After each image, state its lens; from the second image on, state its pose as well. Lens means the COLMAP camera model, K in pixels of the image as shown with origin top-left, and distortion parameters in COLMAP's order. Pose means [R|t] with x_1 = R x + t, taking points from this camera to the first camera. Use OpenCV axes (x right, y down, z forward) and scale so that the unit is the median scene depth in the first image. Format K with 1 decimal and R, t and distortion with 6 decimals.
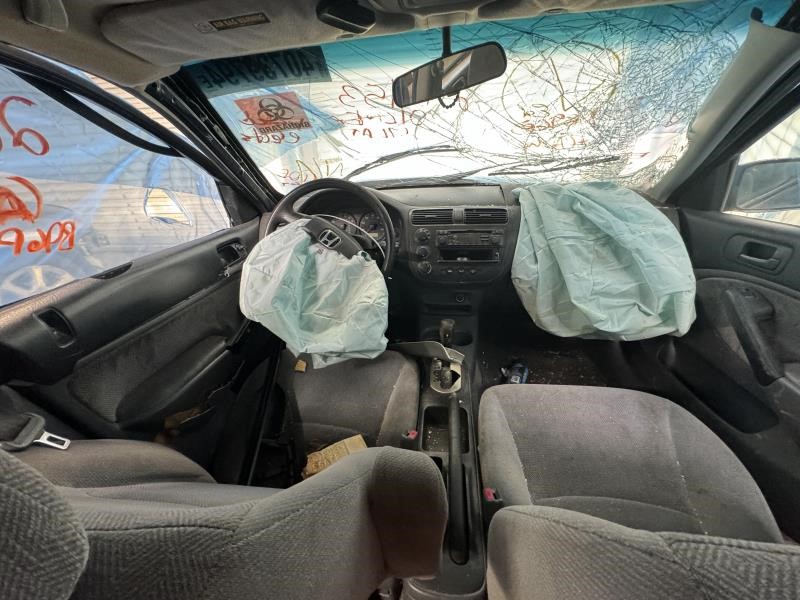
lens RADIAL K [[320.3, 0, 400.0], [0, 320.3, 300.0], [0, 0, 1]] dist [0.000264, 0.000059]
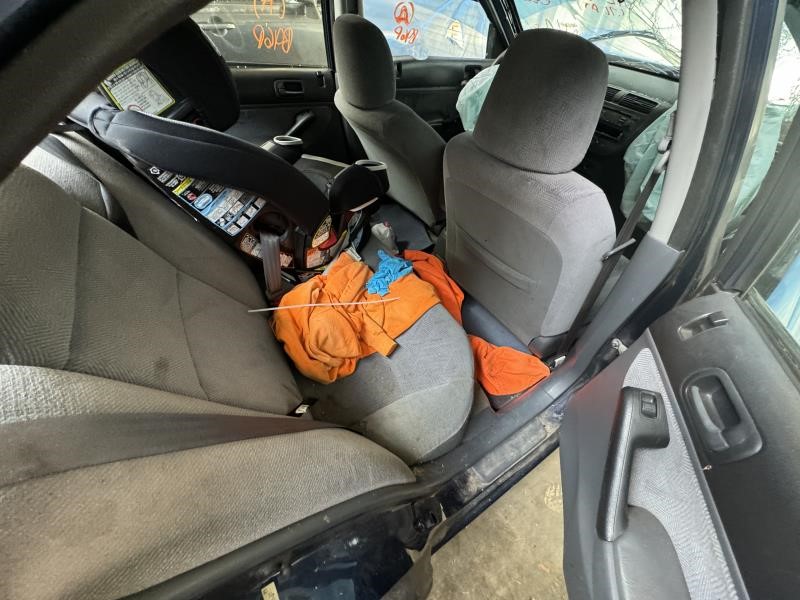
lens RADIAL K [[325.8, 0, 400.0], [0, 325.8, 300.0], [0, 0, 1]] dist [-0.000007, -0.000004]
pose [[0.655367, 0.609787, -0.445707, 0.753348], [-0.426559, 0.785793, 0.447858, 0.192961], [0.623331, -0.103391, 0.775093, -0.739808]]
